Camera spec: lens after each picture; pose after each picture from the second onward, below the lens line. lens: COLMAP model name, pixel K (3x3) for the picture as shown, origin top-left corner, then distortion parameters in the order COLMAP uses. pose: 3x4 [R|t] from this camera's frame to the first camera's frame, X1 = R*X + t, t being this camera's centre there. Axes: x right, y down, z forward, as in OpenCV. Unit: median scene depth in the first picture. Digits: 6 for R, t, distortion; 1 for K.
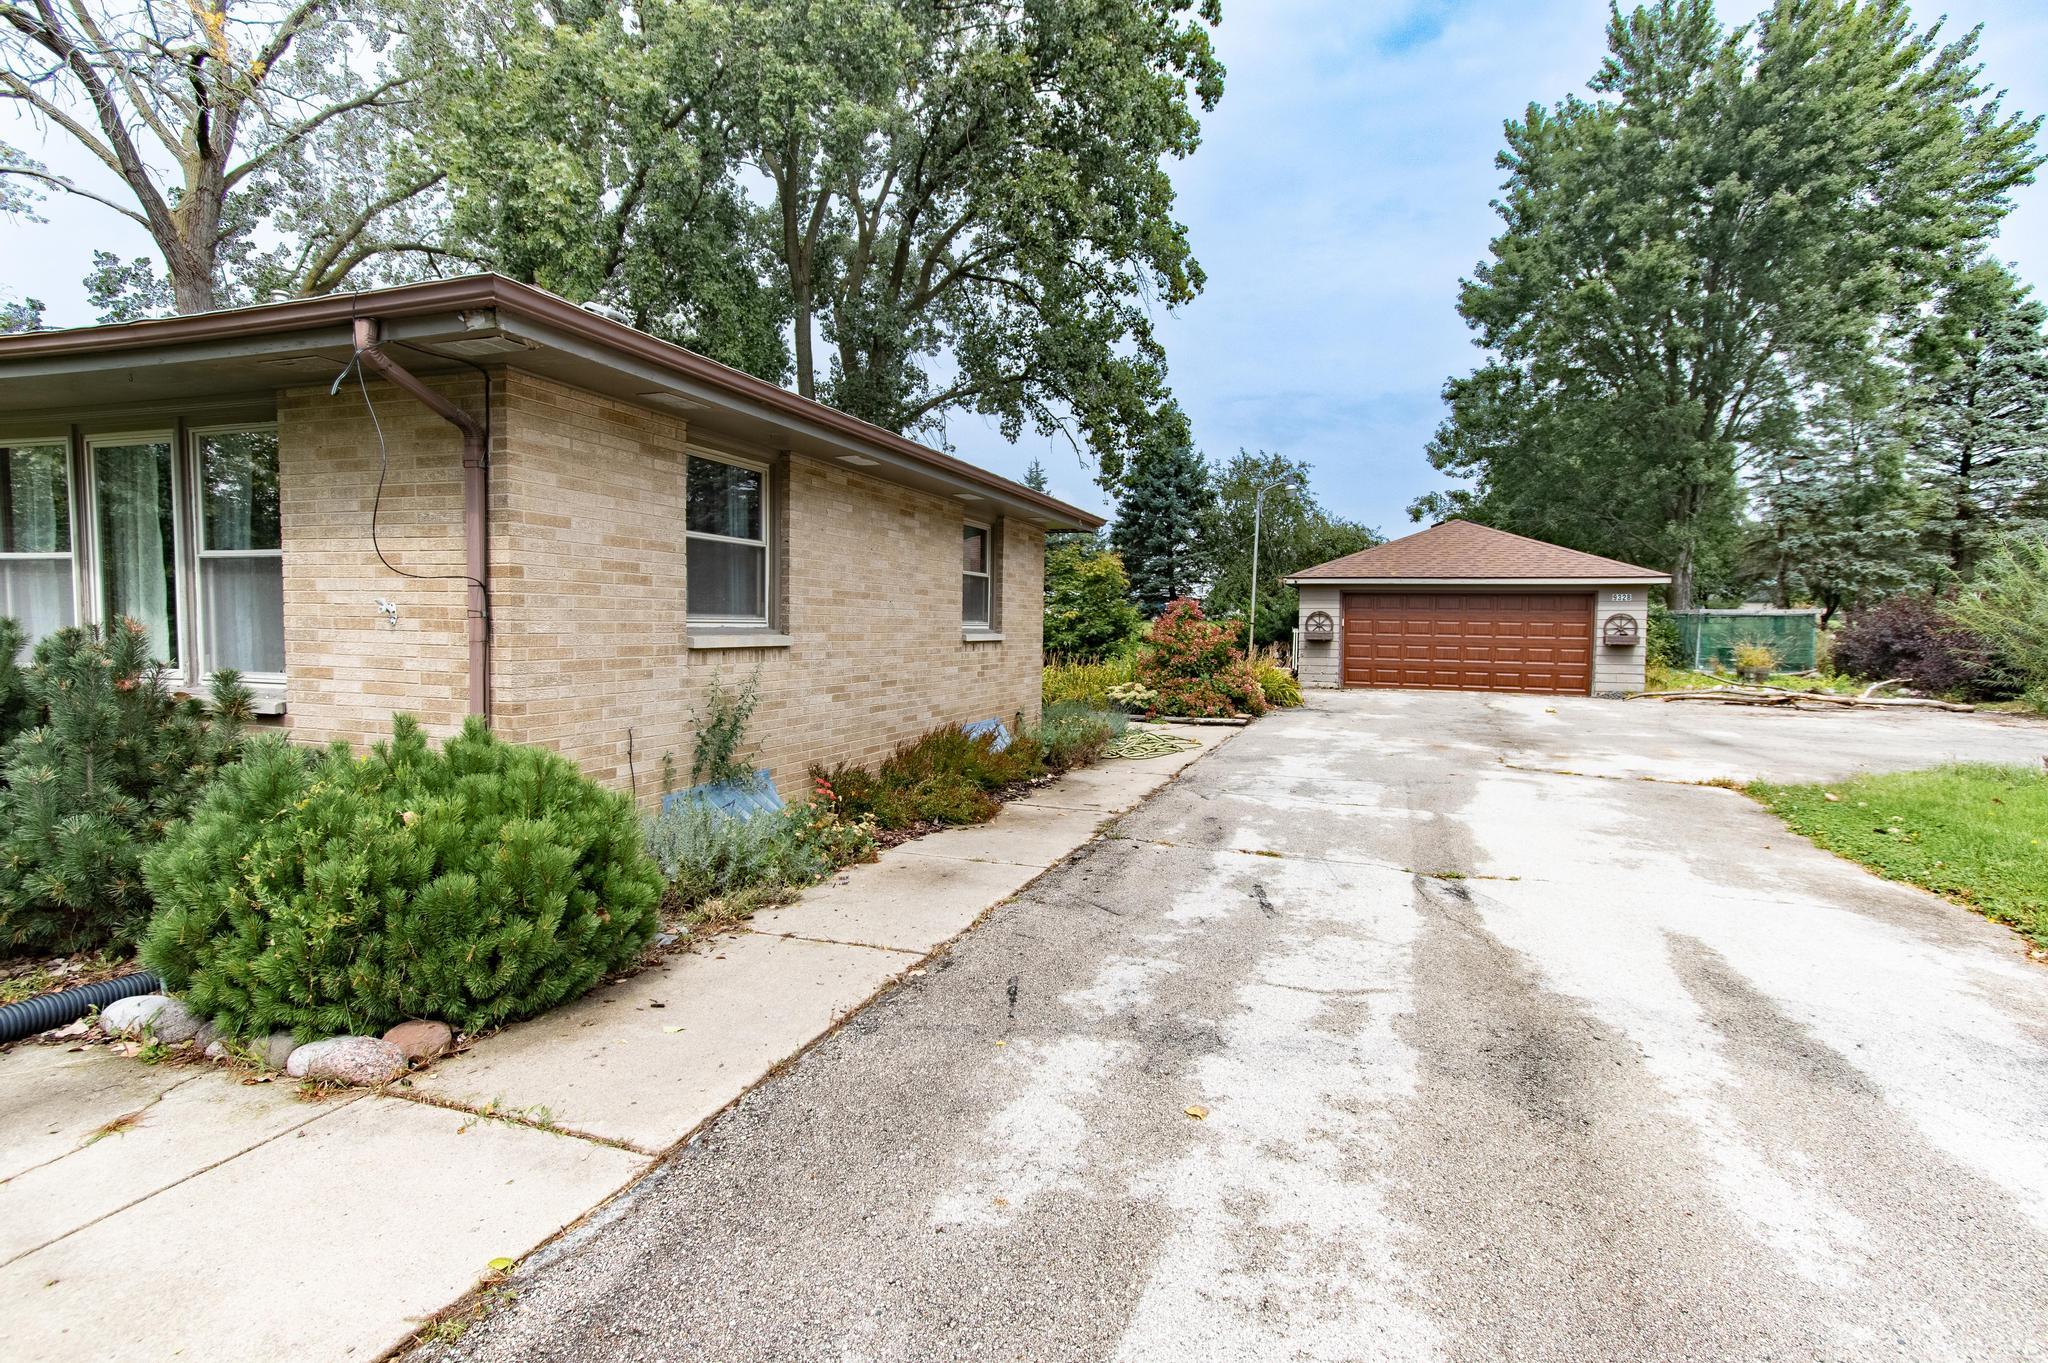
lens RADIAL K [[1029.4, 0, 1025.7], [0, 1029.4, 679.1], [0, 0, 1]] dist [-0.006715, 0.005157]
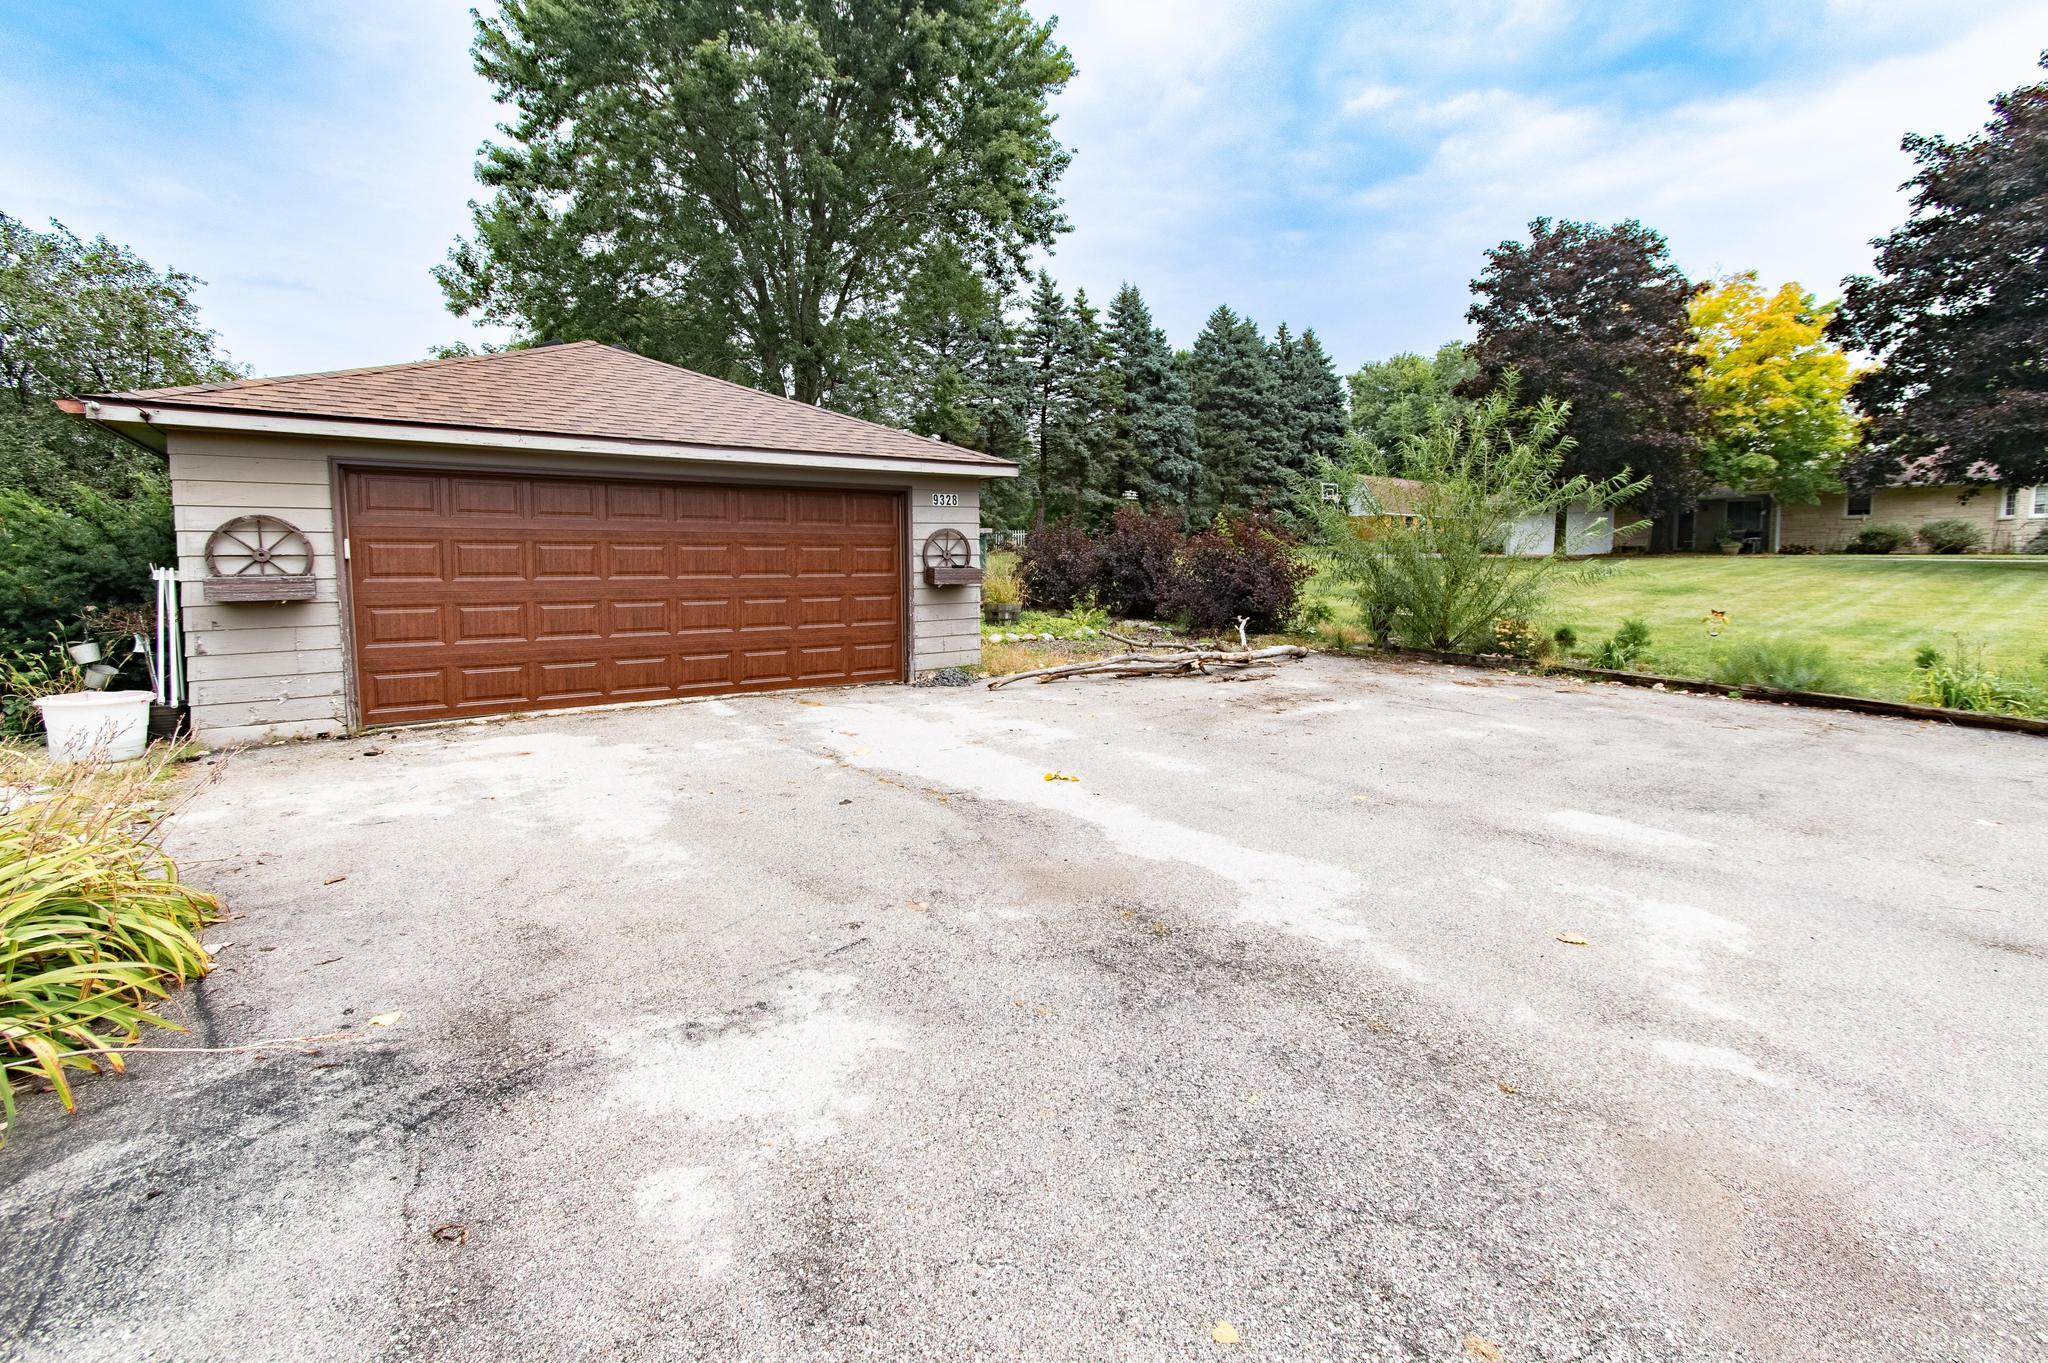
lens RADIAL K [[904.7, 0, 1039.2], [0, 904.7, 646.2], [0, 0, 1]] dist [0.021169, 0.003754]
pose [[0.555767, -0.094532, 0.825946, 0.127345], [0.049695, 0.995515, 0.080501, -0.025184], [-0.829851, -0.003694, 0.557973, 0.450478]]
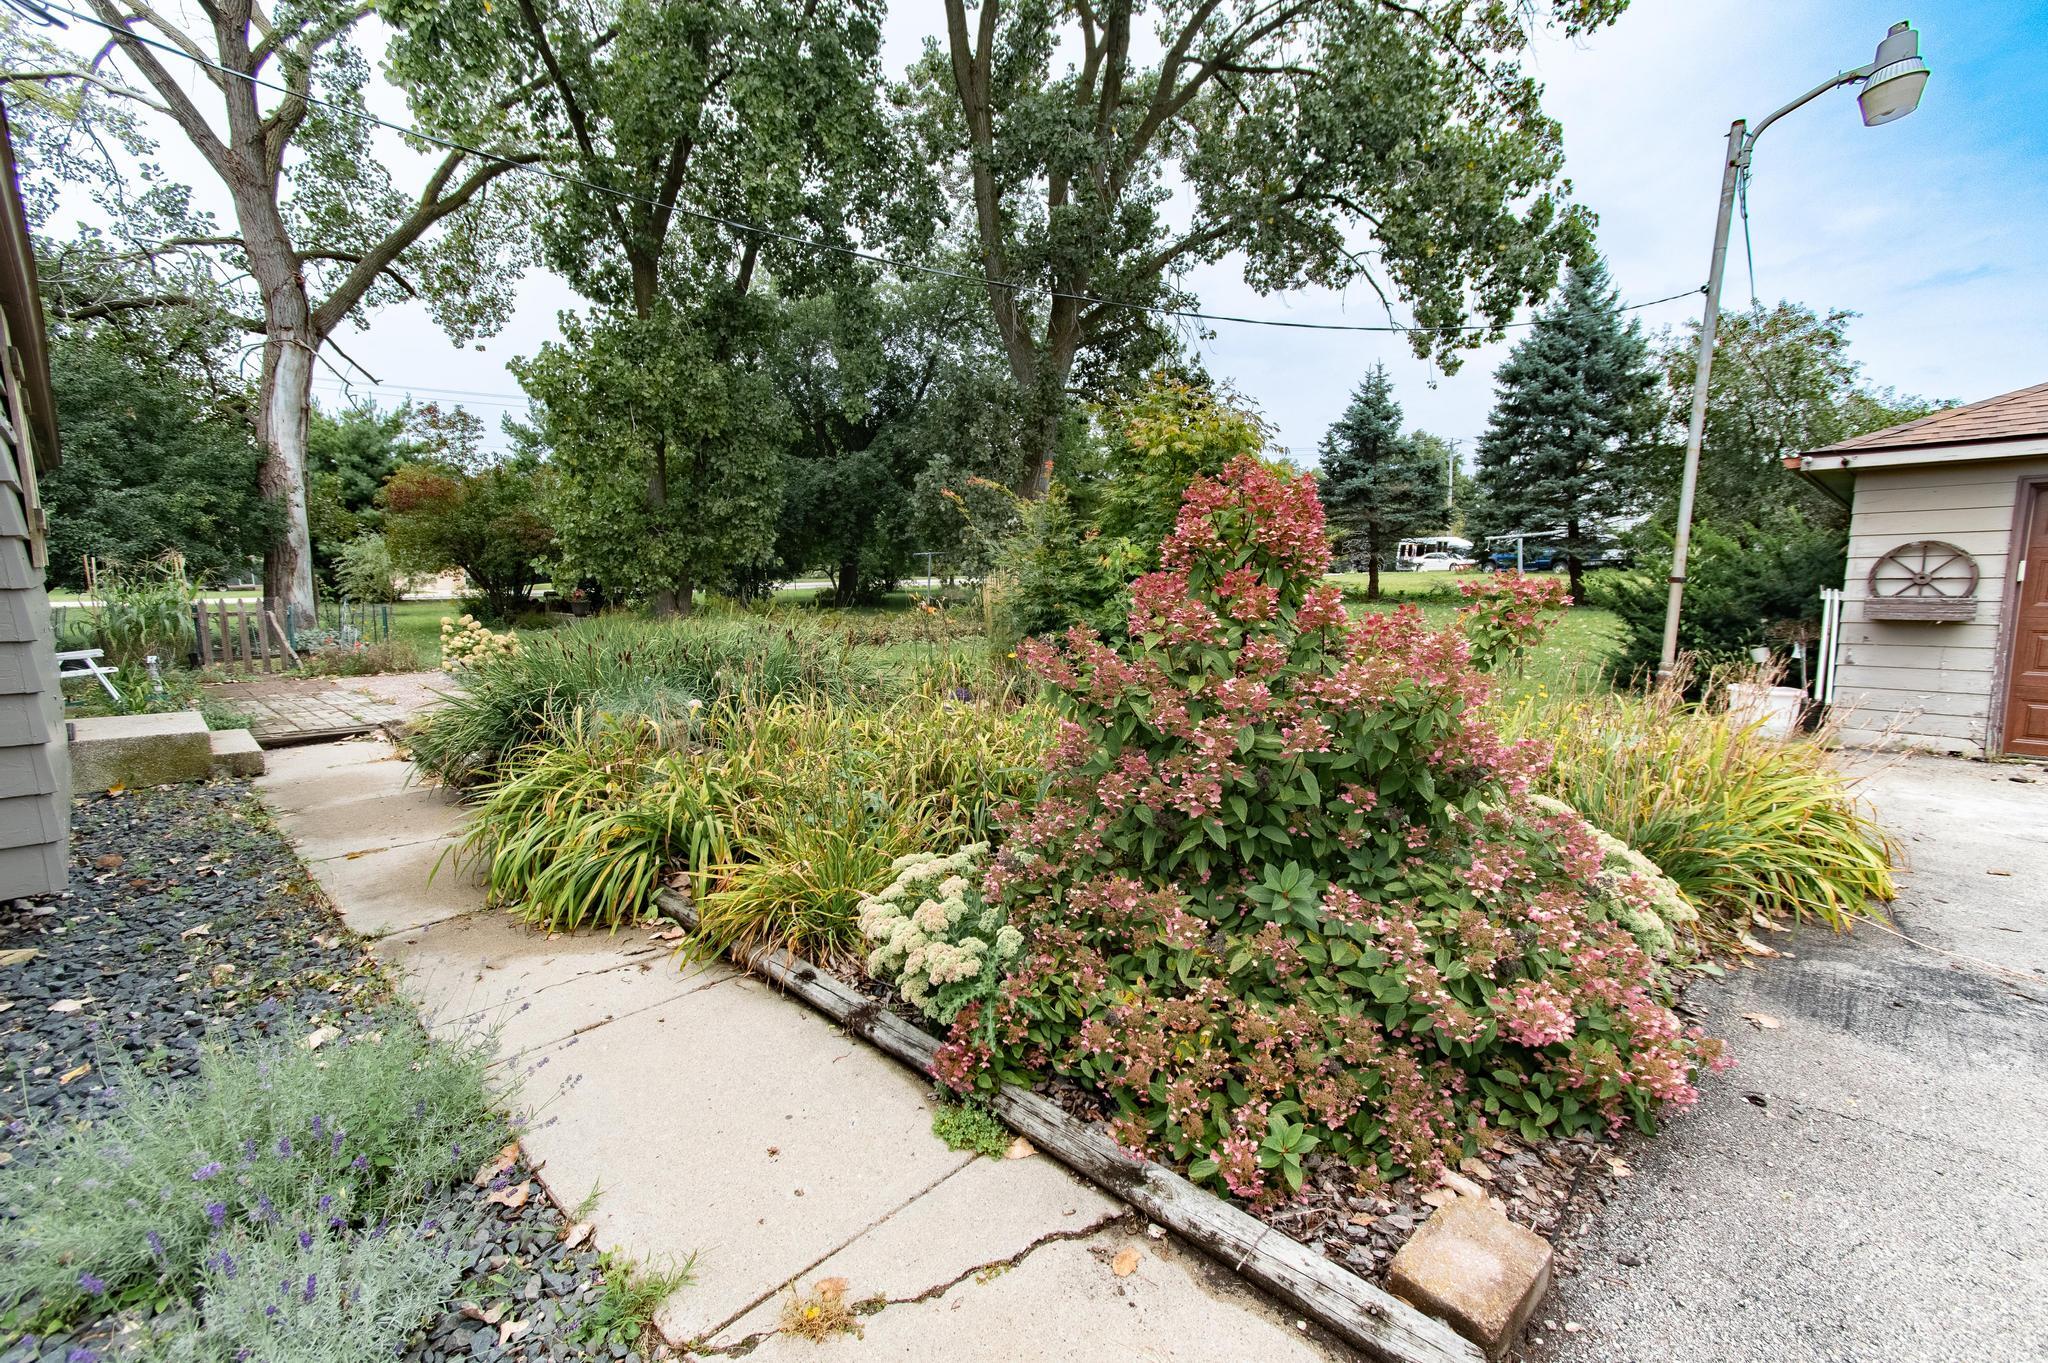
lens RADIAL K [[904.7, 0, 1003.3], [0, 904.7, 672.0], [0, 0, 1]] dist [0.021169, 0.003754]
pose [[0.902305, 0.042648, -0.428983, 0.097211], [-0.019998, 0.998164, 0.057171, -0.023167], [0.430634, -0.043007, 0.901501, 0.409323]]
